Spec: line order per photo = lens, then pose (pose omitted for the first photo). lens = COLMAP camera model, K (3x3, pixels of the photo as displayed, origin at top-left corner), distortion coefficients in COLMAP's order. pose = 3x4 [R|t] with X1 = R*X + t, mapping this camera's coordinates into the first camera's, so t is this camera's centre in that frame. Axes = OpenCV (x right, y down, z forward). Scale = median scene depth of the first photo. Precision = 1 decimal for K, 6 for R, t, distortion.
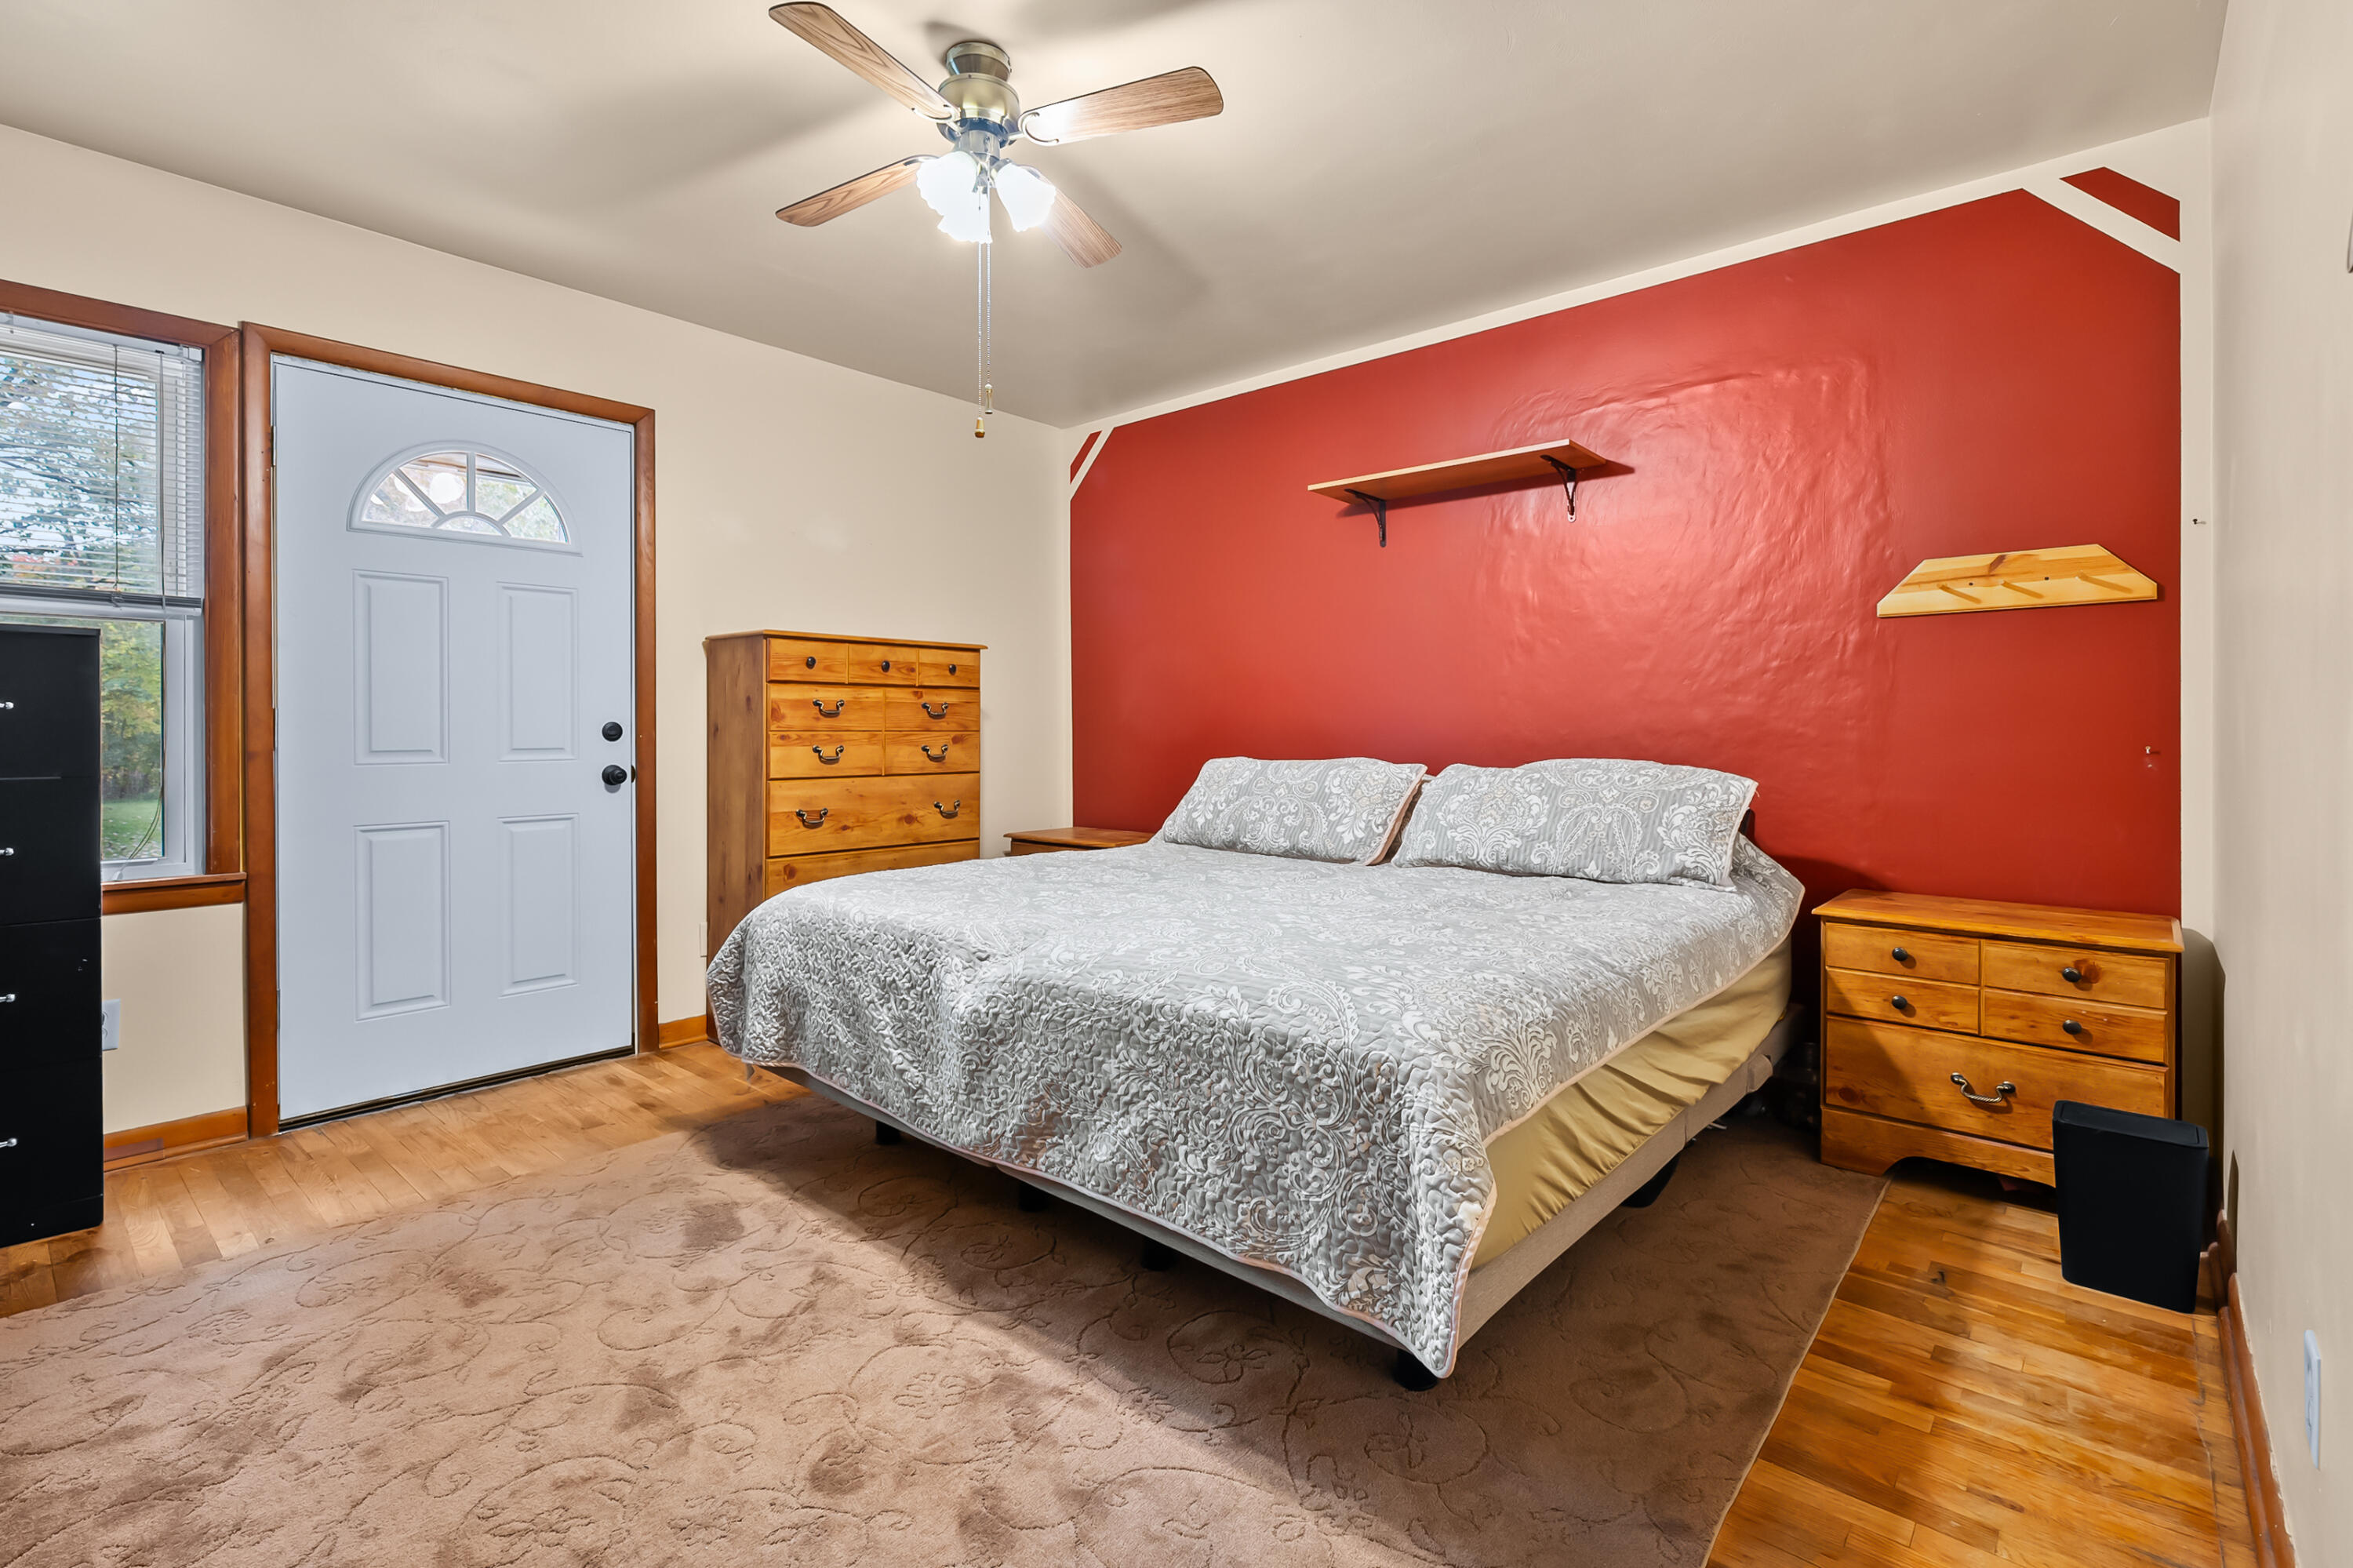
lens RADIAL K [[1075.6, 0, 1172.8], [0, 1075.6, 747.3], [0, 0, 1]] dist [0.000488, 0.000436]
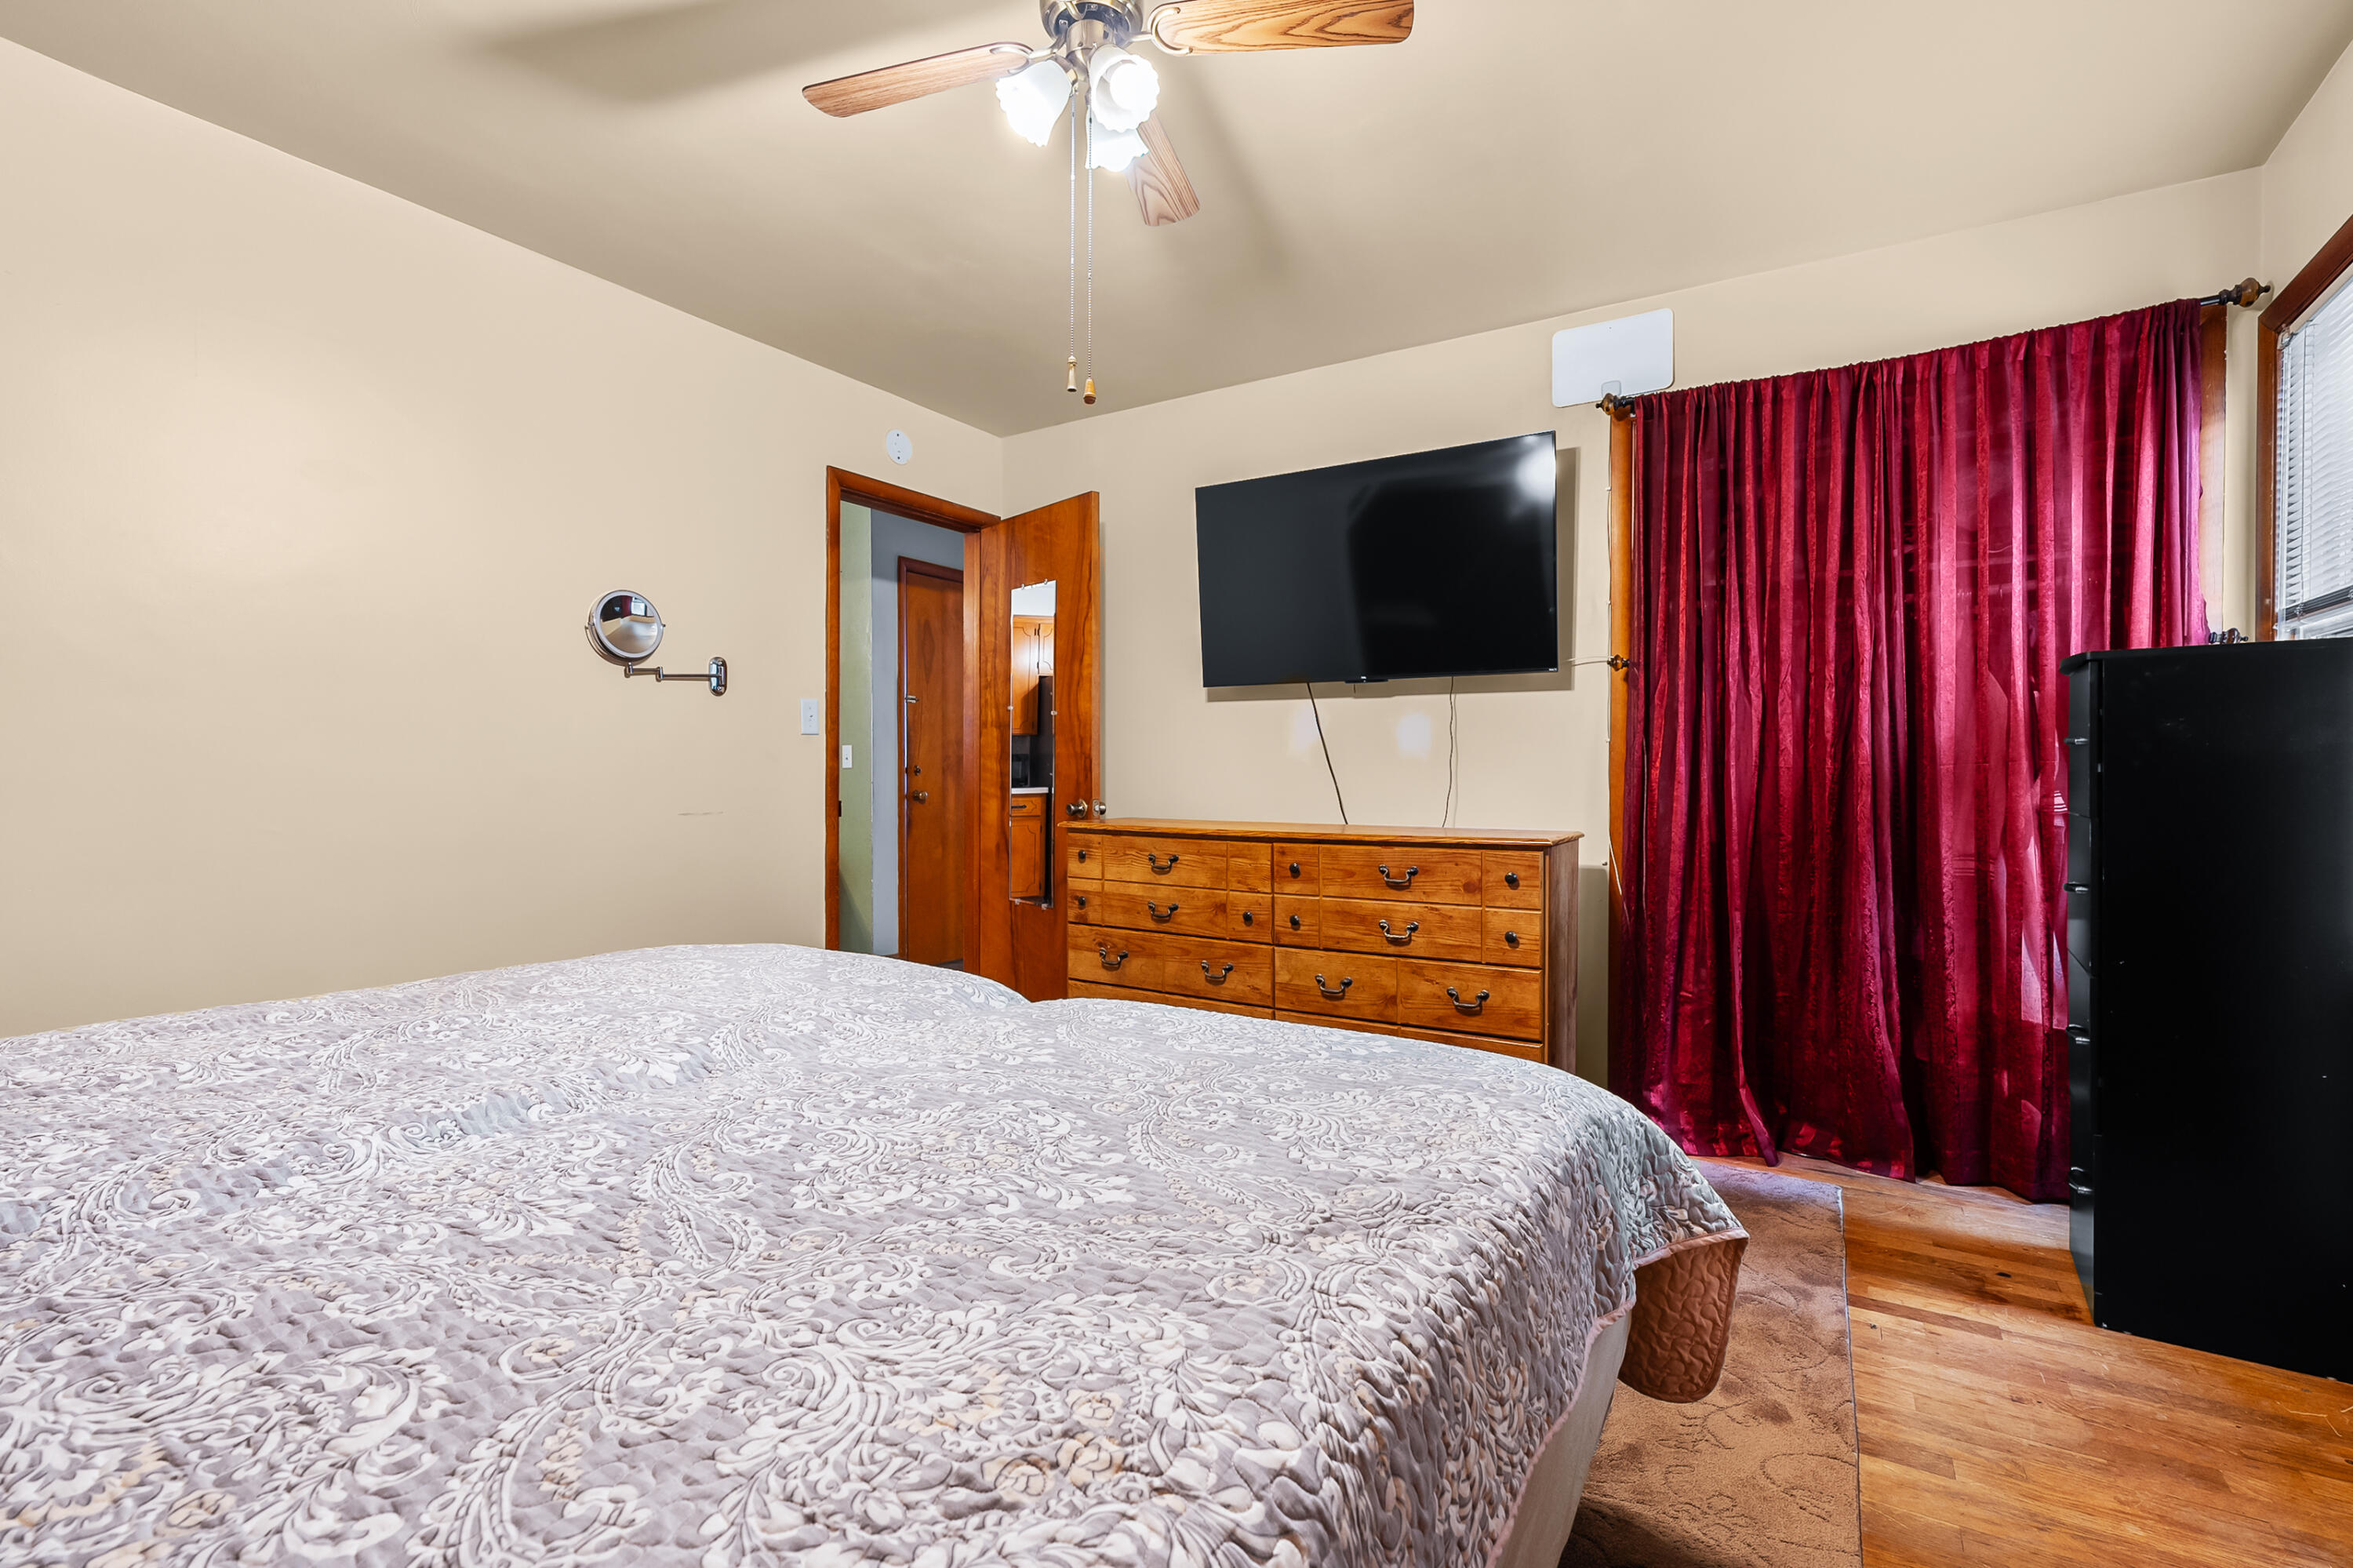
lens RADIAL K [[1052.4, 0, 1178.9], [0, 1052.4, 772.5], [0, 0, 1]] dist [-0.001313, -0.000232]
pose [[-0.985009, -0.002559, -0.172482, -0.106213], [-0.003648, 0.999975, 0.005998, -0.012164], [0.172462, 0.006538, -0.984994, 1.736945]]
